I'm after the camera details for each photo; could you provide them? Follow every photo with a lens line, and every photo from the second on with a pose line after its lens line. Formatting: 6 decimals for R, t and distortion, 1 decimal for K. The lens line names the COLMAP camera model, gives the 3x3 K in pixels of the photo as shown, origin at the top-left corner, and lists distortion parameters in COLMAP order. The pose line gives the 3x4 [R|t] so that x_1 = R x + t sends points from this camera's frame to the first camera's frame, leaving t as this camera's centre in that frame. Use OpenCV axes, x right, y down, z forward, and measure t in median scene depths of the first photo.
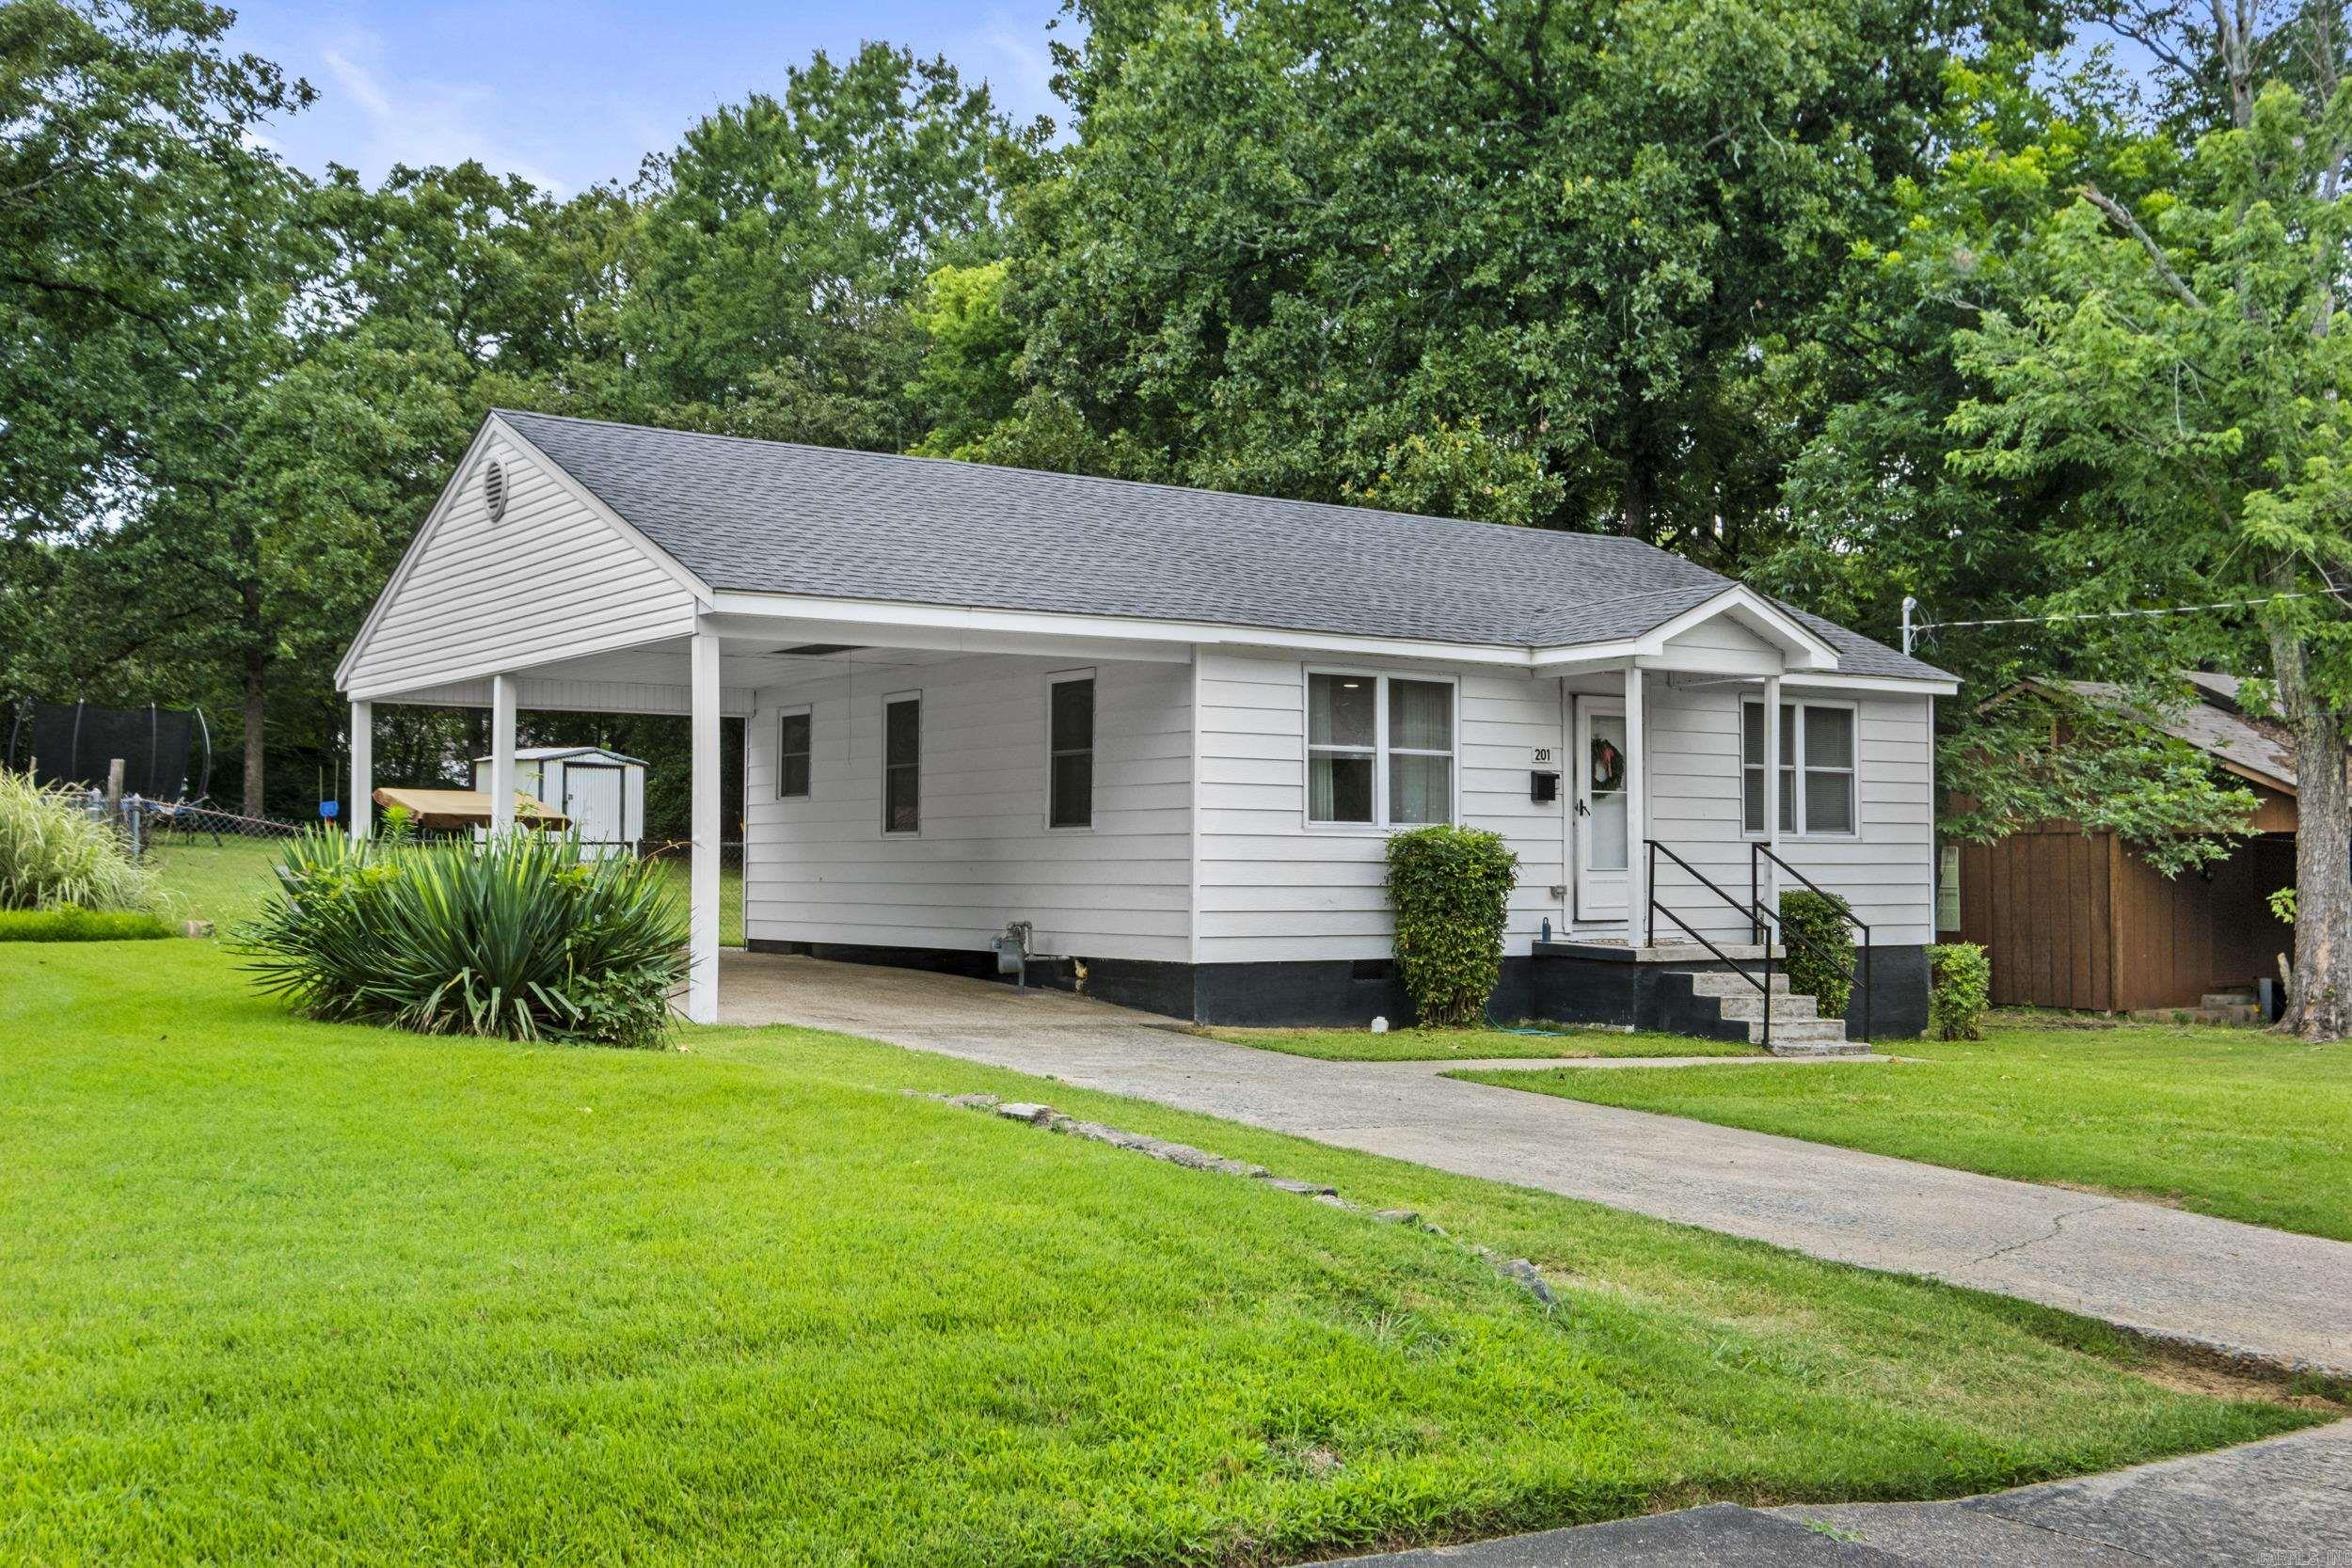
lens RADIAL K [[2516.3, 0, 1178.7], [0, 2516.3, 775.8], [0, 0, 1]] dist [-0.018060, 0.000000]
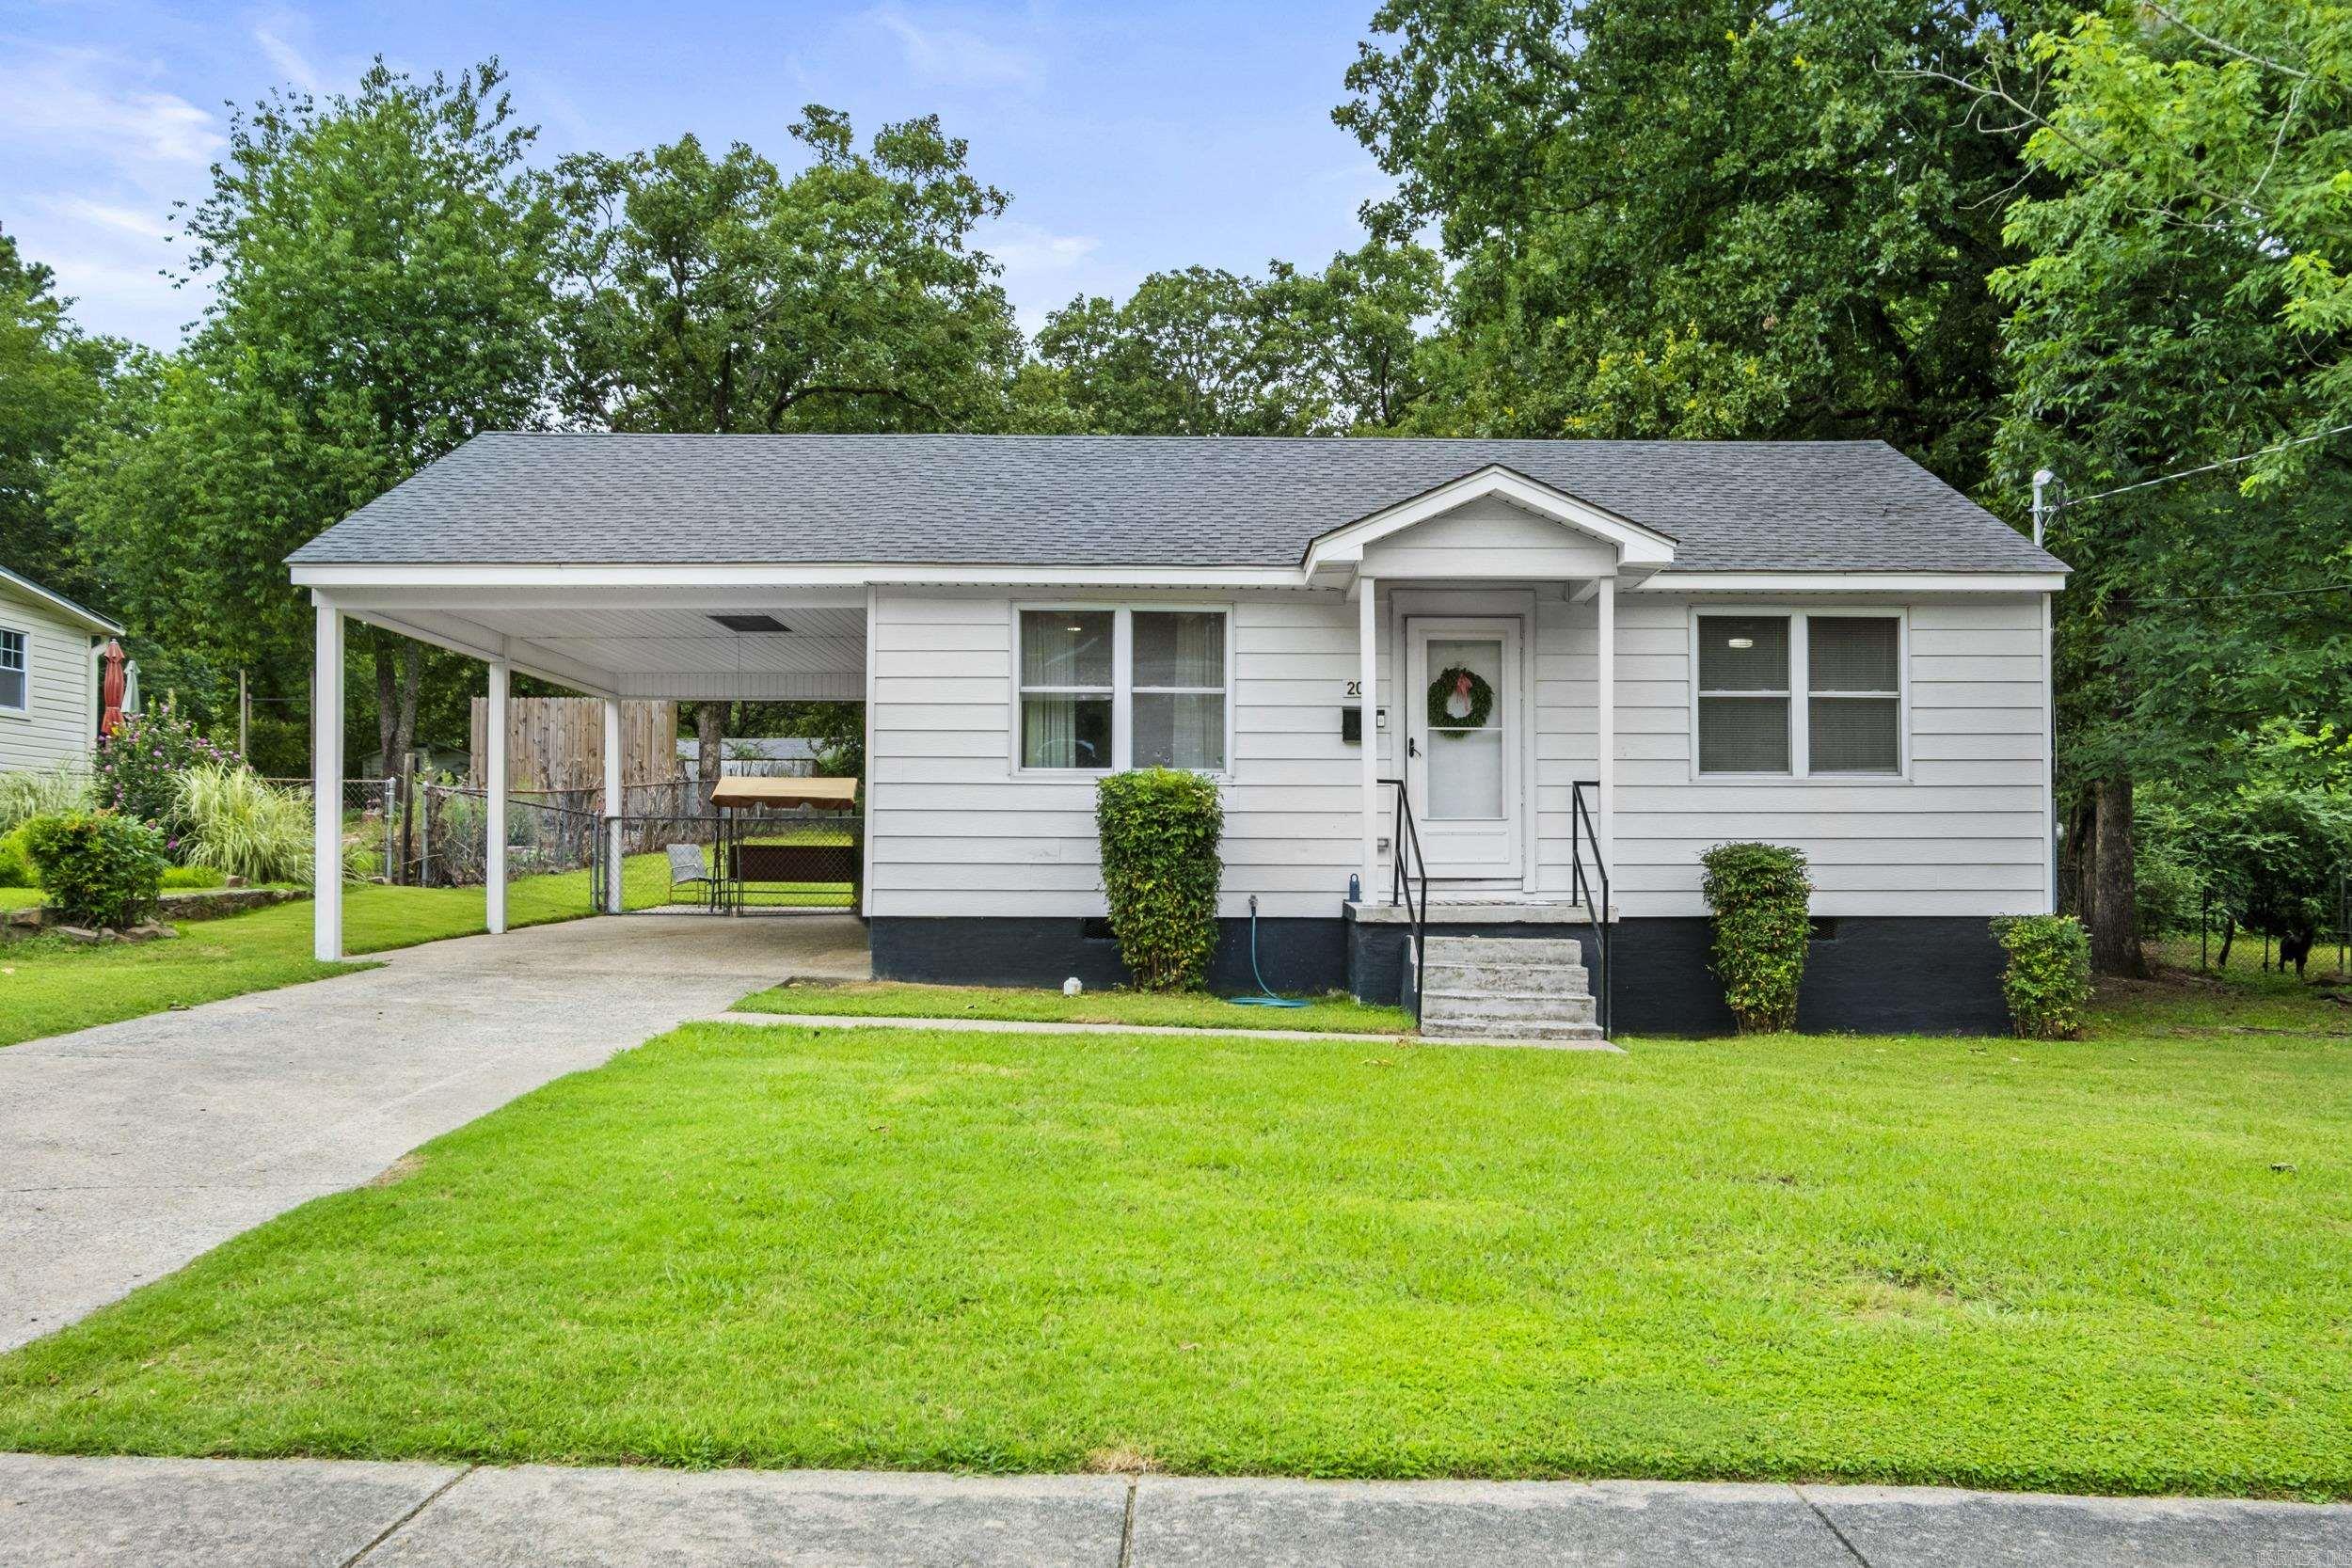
lens RADIAL K [[1997.7, 0, 1174.1], [0, 1997.7, 800.7], [0, 0, 1]] dist [0.035101, 0.002996]
pose [[0.833625, -0.008885, -0.552260, 0.465445], [0.021885, 0.999617, 0.016953, 0.017253], [0.551898, -0.026219, 0.833500, 0.369672]]
